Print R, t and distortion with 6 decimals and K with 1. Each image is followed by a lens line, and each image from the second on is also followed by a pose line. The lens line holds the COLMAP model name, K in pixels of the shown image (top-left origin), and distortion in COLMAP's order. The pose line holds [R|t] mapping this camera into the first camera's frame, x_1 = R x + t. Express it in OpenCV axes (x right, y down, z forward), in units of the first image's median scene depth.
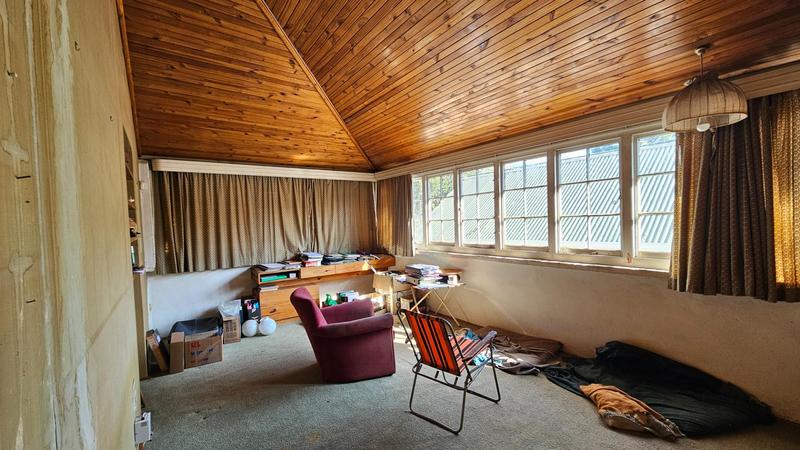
lens RADIAL K [[324.6, 0, 397.1], [0, 324.6, 230.5], [0, 0, 1]] dist [0.002408, 0.000101]
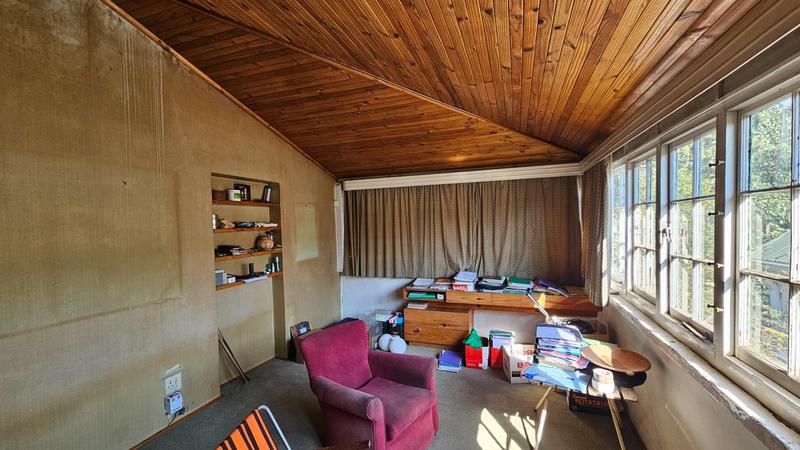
lens RADIAL K [[324.6, 0, 398.8], [0, 324.6, 228.3], [0, 0, 1]] dist [0.002408, 0.000101]
pose [[0.564655, 0.035980, -0.824542, 0.333781], [-0.017310, 0.999346, 0.031754, -0.072331], [0.825146, -0.003657, 0.564908, 0.408709]]
